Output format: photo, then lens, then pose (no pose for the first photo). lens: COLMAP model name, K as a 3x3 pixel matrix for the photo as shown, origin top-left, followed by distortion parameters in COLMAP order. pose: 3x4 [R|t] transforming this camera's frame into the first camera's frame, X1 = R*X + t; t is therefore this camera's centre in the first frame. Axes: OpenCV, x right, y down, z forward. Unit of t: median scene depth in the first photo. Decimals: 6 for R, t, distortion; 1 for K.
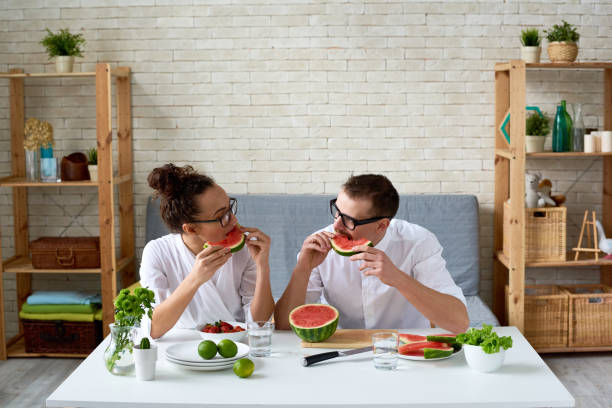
lens RADIAL K [[1015.6, 0, 306.0], [0, 1015.6, 204.0], [0, 0, 1]] dist [-0.139706, -0.152075]
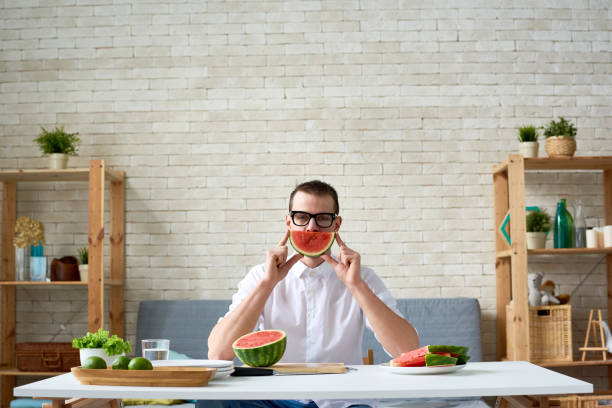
lens RADIAL K [[1015.6, 0, 306.0], [0, 1015.6, 204.0], [0, 0, 1]] dist [-0.139706, -0.152075]
pose [[0.999999, -0.001105, 0.000984, 0.002752], [0.001274, 0.981334, -0.192307, 0.088388], [-0.000753, 0.192308, 0.981334, 0.031213]]
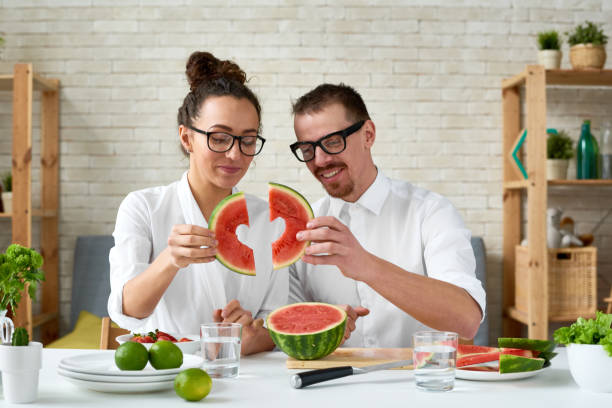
lens RADIAL K [[1015.6, 0, 306.0], [0, 1015.6, 204.0], [0, 0, 1]] dist [-0.139706, -0.152075]
pose [[0.998857, 0.009088, 0.046919, -0.011820], [-0.003619, 0.993320, -0.115338, 0.059007], [-0.047654, 0.115037, 0.992218, 0.196035]]
